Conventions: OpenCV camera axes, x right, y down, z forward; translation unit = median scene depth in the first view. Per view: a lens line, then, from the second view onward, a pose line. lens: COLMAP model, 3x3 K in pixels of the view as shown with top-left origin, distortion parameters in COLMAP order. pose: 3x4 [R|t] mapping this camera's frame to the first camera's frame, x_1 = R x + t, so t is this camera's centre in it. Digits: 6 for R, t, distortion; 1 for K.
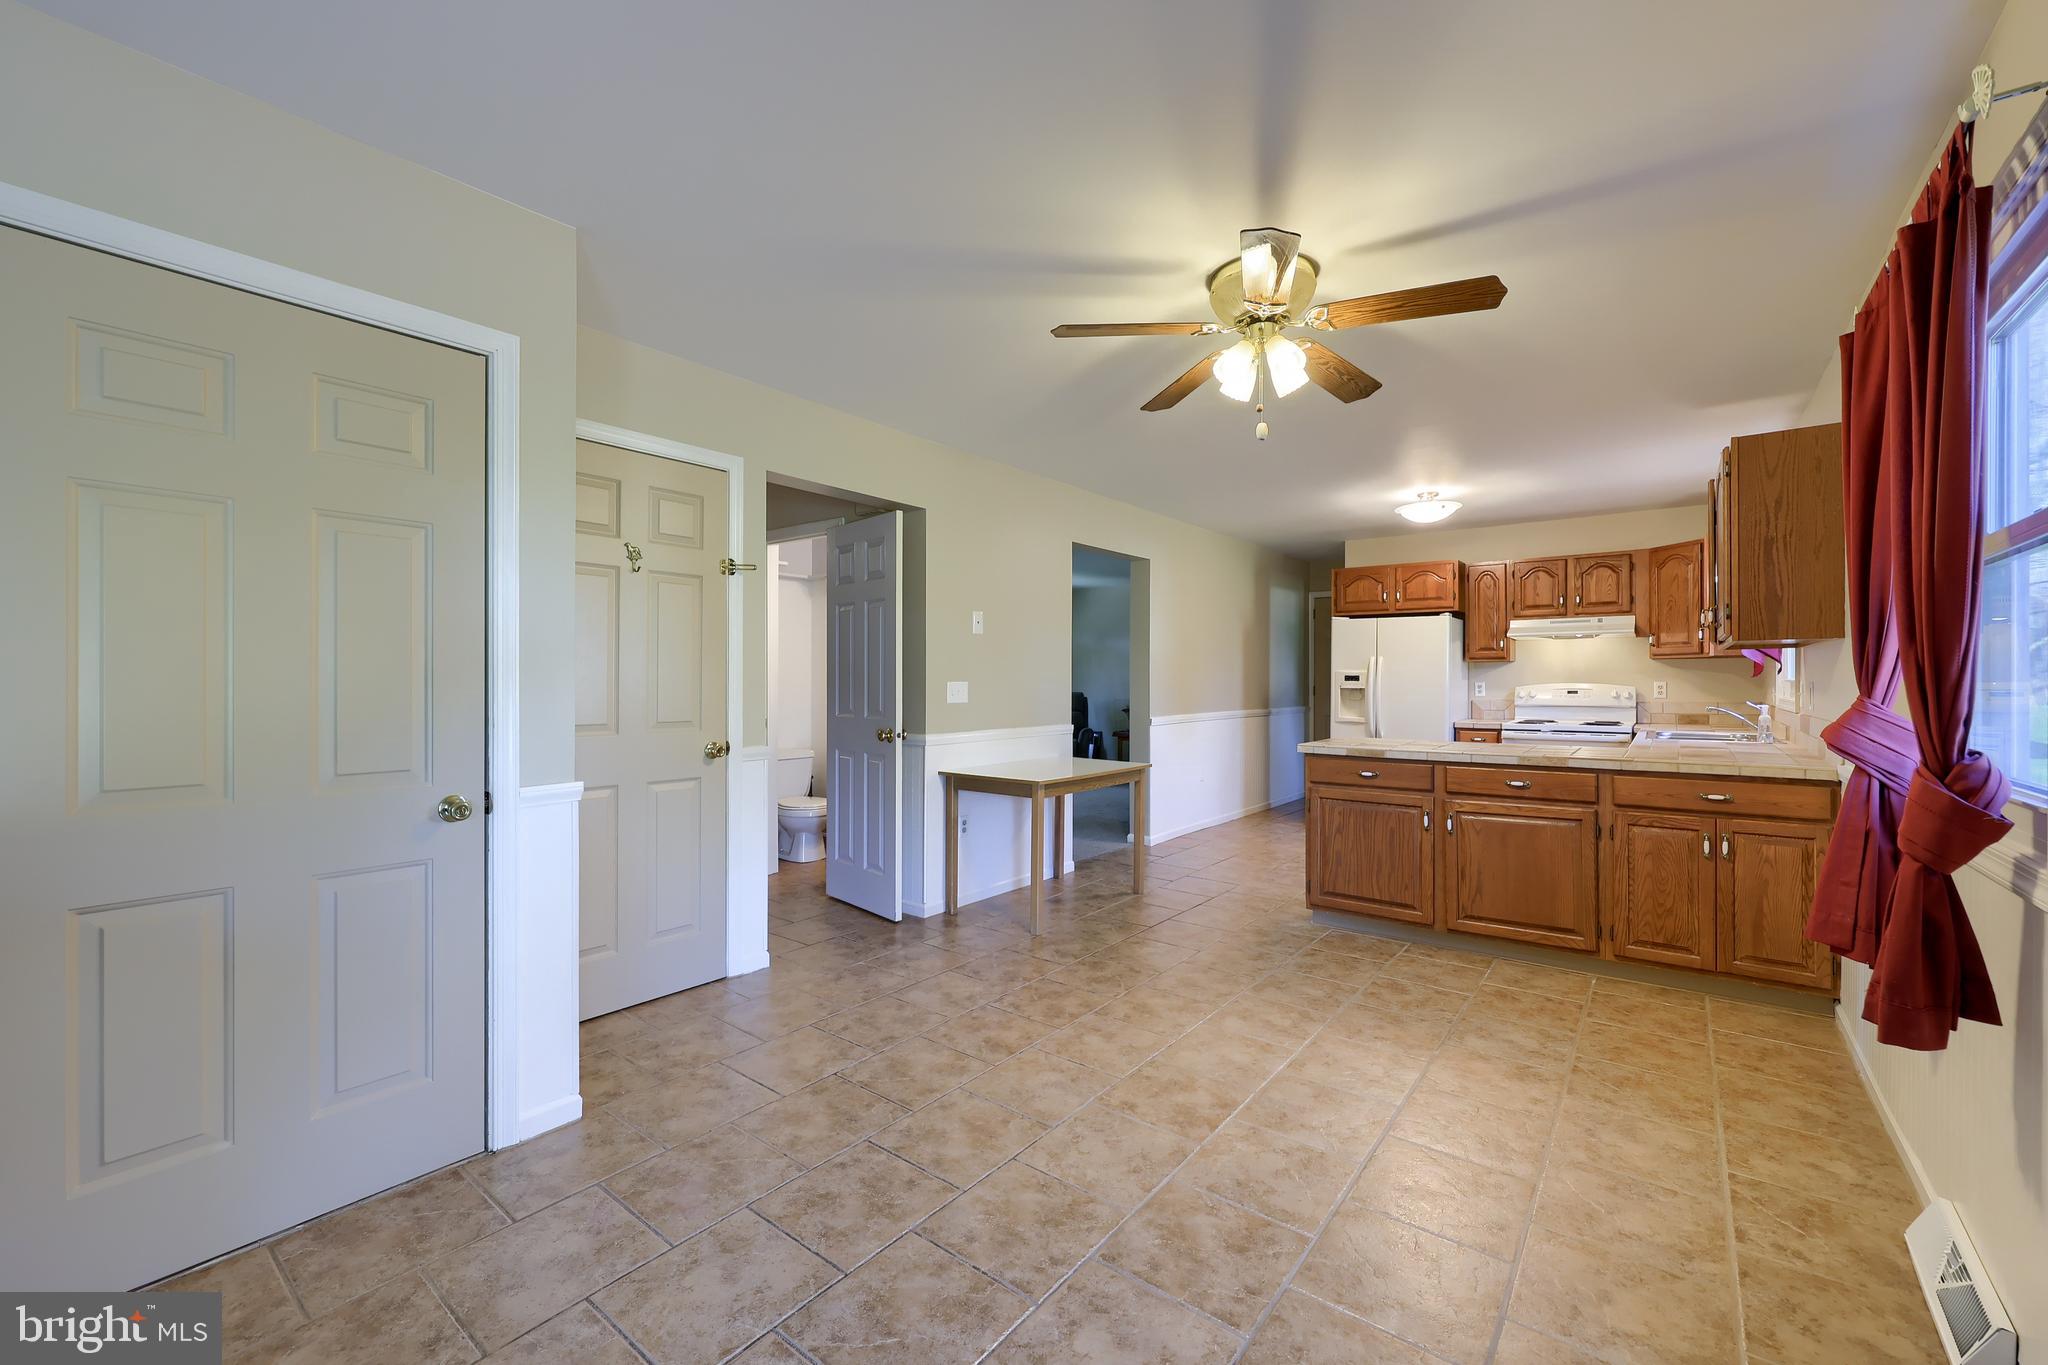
lens RADIAL K [[824.4, 0, 1028.4], [0, 824.4, 683.4], [0, 0, 1]] dist [0.001733, 0.000692]
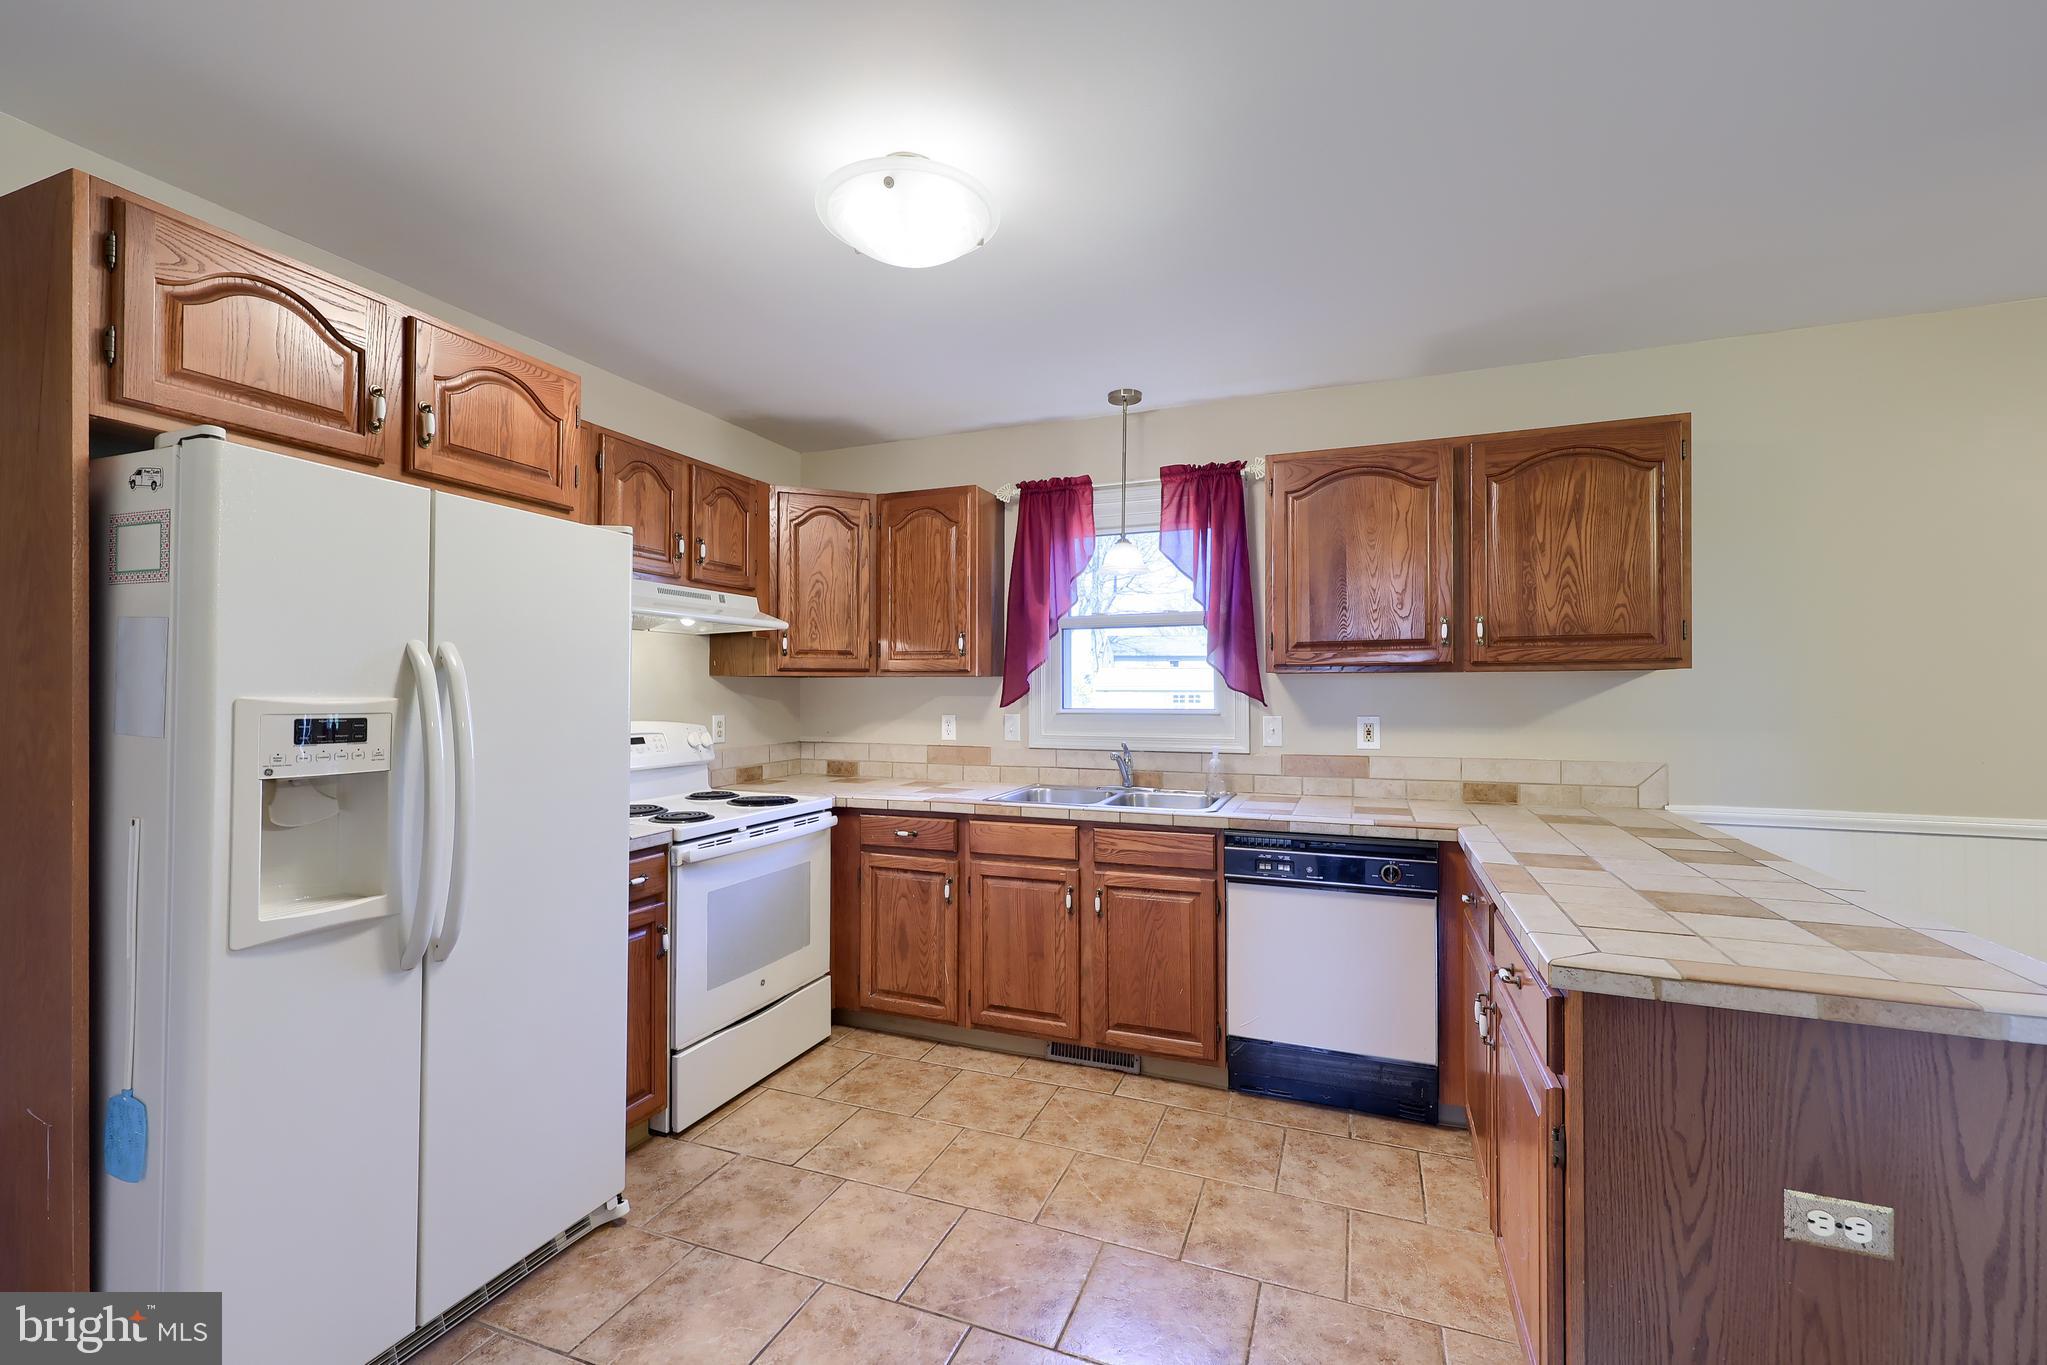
lens RADIAL K [[842.5, 0, 1025.1], [0, 842.5, 687.1], [0, 0, 1]] dist [0.002013, 0.000376]
pose [[-0.278908, 0.007760, 0.960286, 0.137262], [0.006566, 0.999959, -0.006173, -0.017142], [-0.960295, 0.004583, -0.278948, 0.985773]]
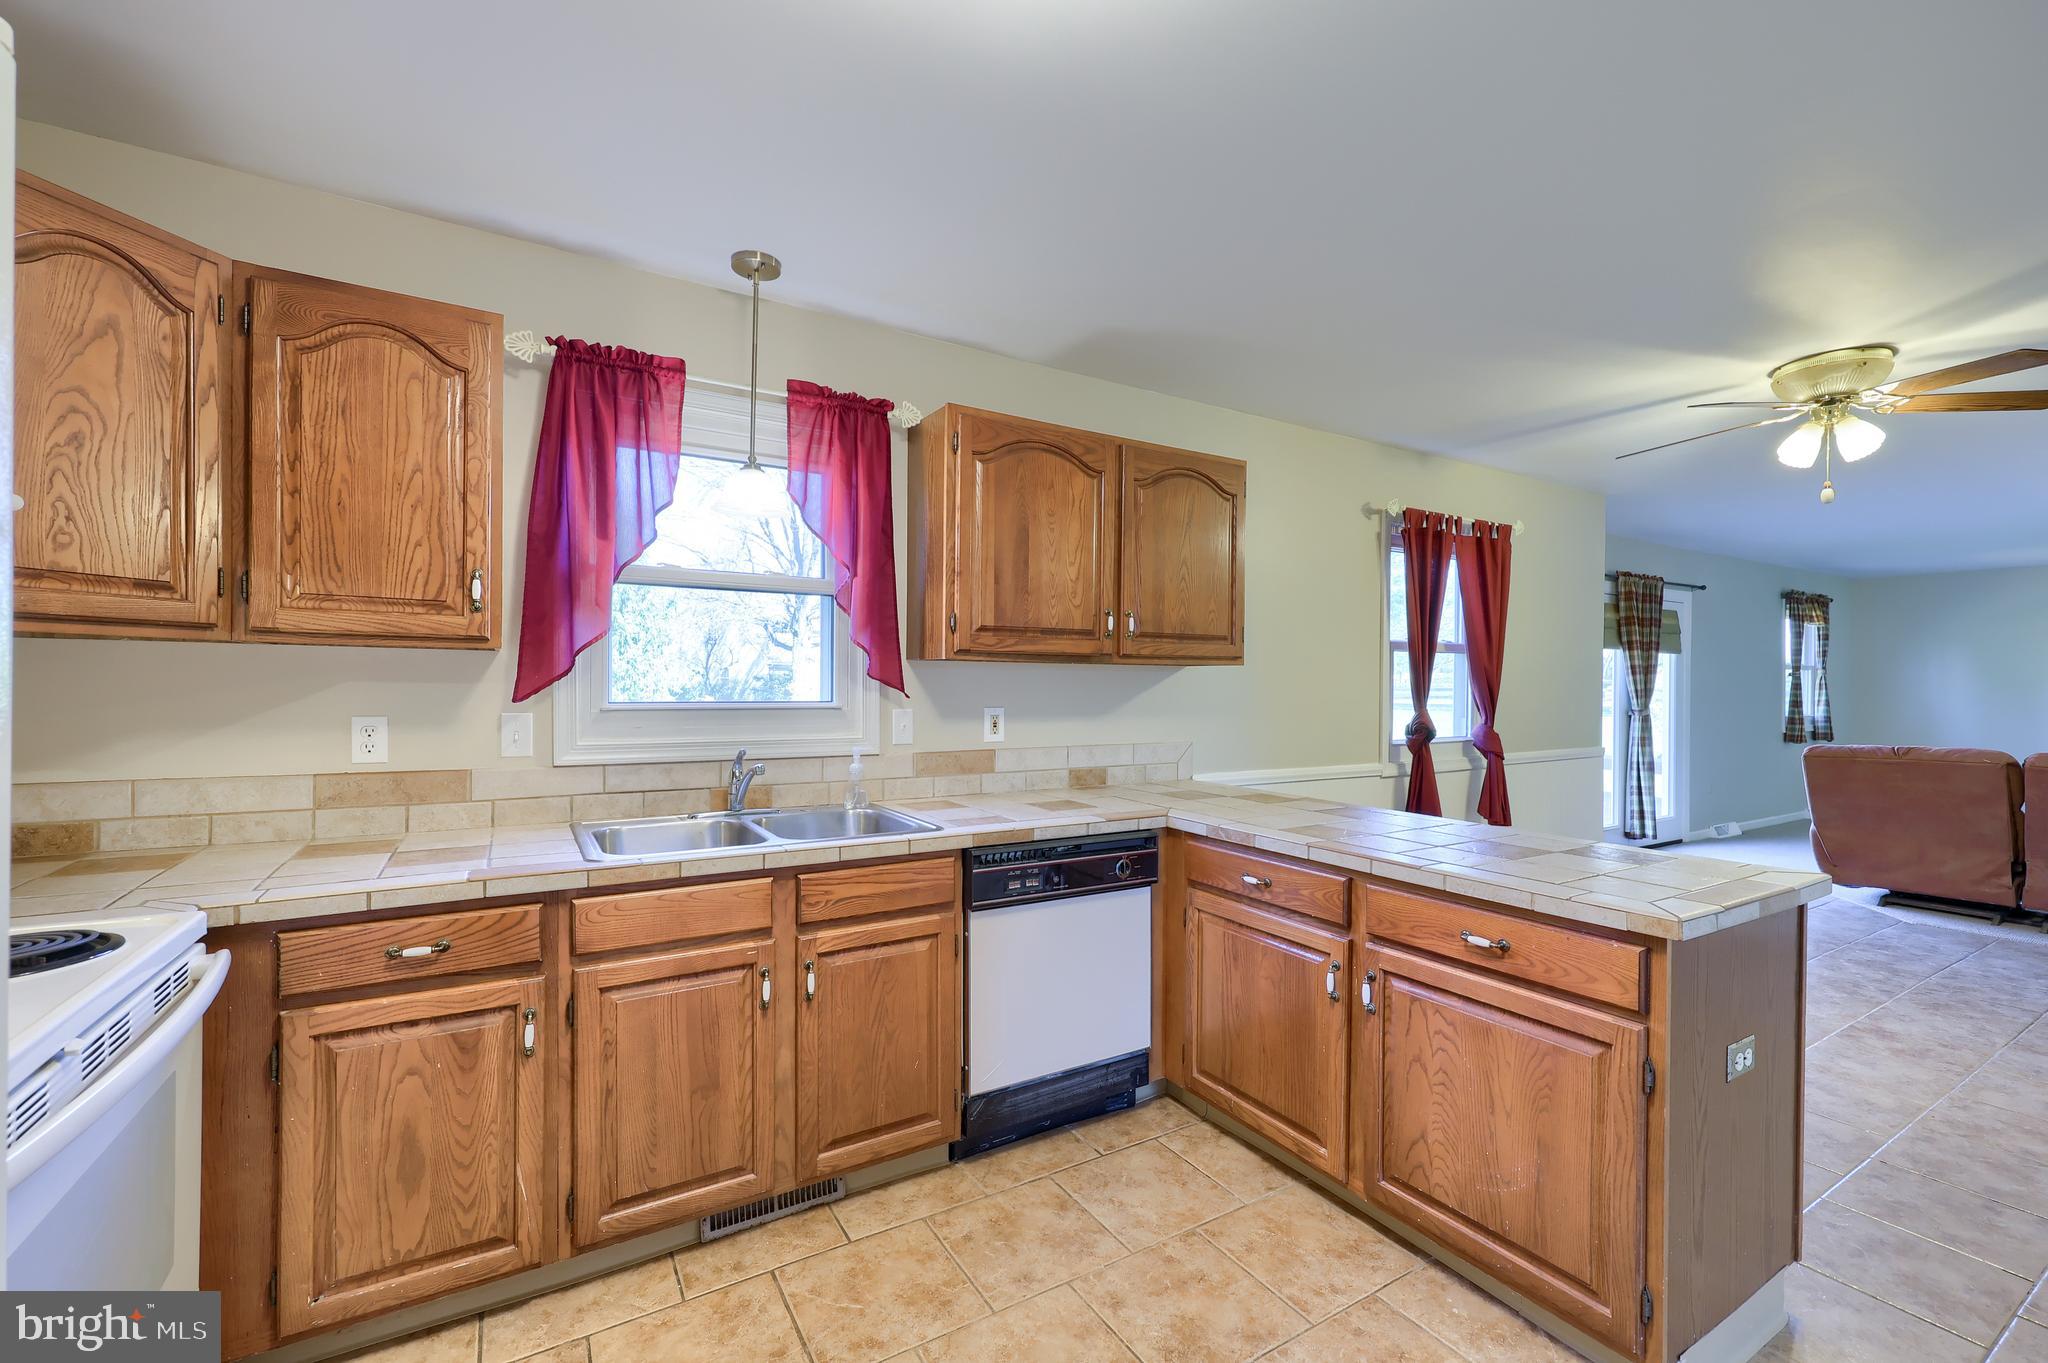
lens RADIAL K [[839.0, 0, 1031.9], [0, 839.0, 691.8], [0, 0, 1]] dist [0.001285, 0.000390]
pose [[-0.932128, -0.008609, 0.362027, 0.388512], [-0.004288, 0.999910, 0.012737, -0.016477], [-0.362104, 0.010320, -0.932081, 1.091770]]
